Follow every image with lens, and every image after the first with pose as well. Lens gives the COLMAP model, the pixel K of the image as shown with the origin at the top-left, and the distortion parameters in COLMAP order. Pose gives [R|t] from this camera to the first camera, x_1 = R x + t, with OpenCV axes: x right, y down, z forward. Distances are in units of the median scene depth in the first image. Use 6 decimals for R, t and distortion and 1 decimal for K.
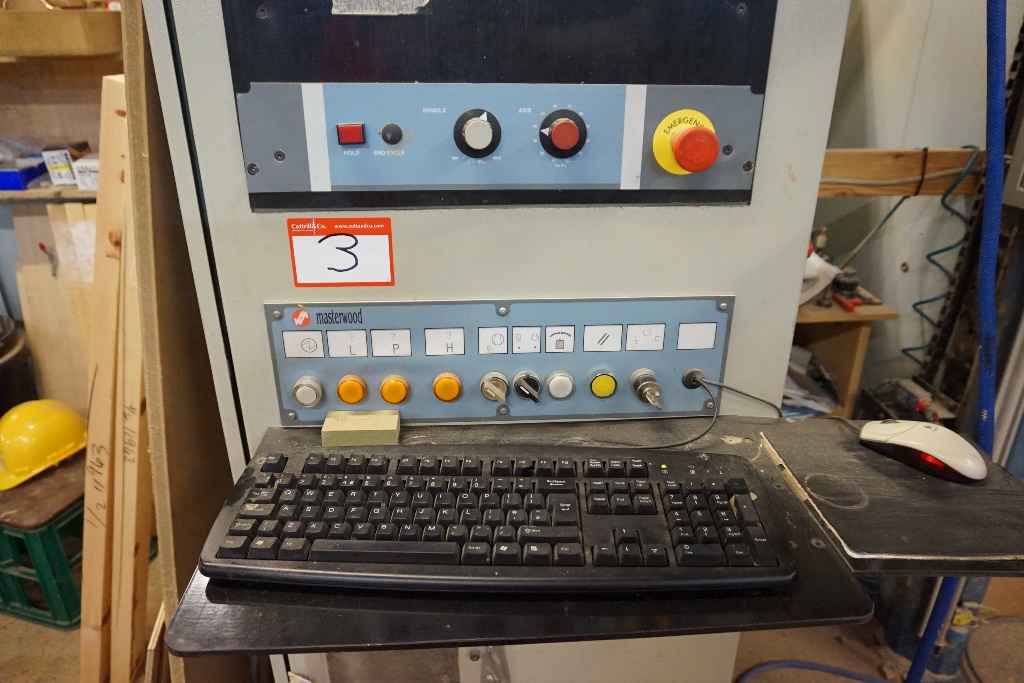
lens RADIAL K [[694.0, 0, 507.8], [0, 694.0, 342.5], [0, 0, 1]] dist [-0.047915, 0.035210]
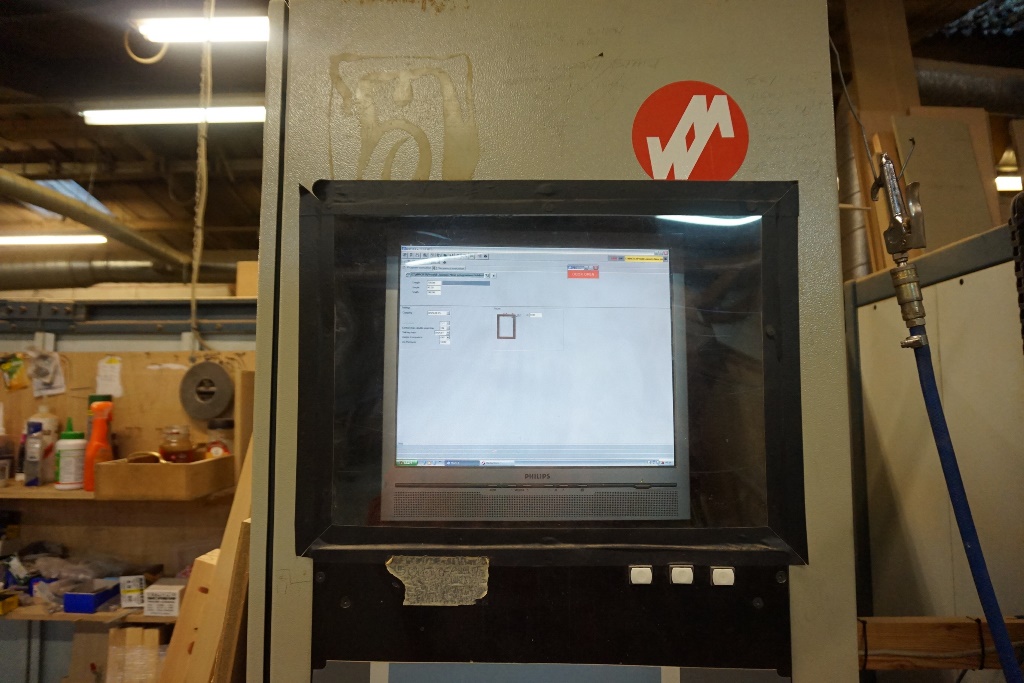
lens RADIAL K [[687.5, 0, 503.4], [0, 687.5, 340.8], [0, 0, 1]] dist [-0.005918, -0.004169]
pose [[0.997155, -0.009904, -0.074729, 0.002764], [-0.027484, 0.875332, -0.482741, -0.099431], [0.070193, 0.483421, 0.872569, -0.076225]]
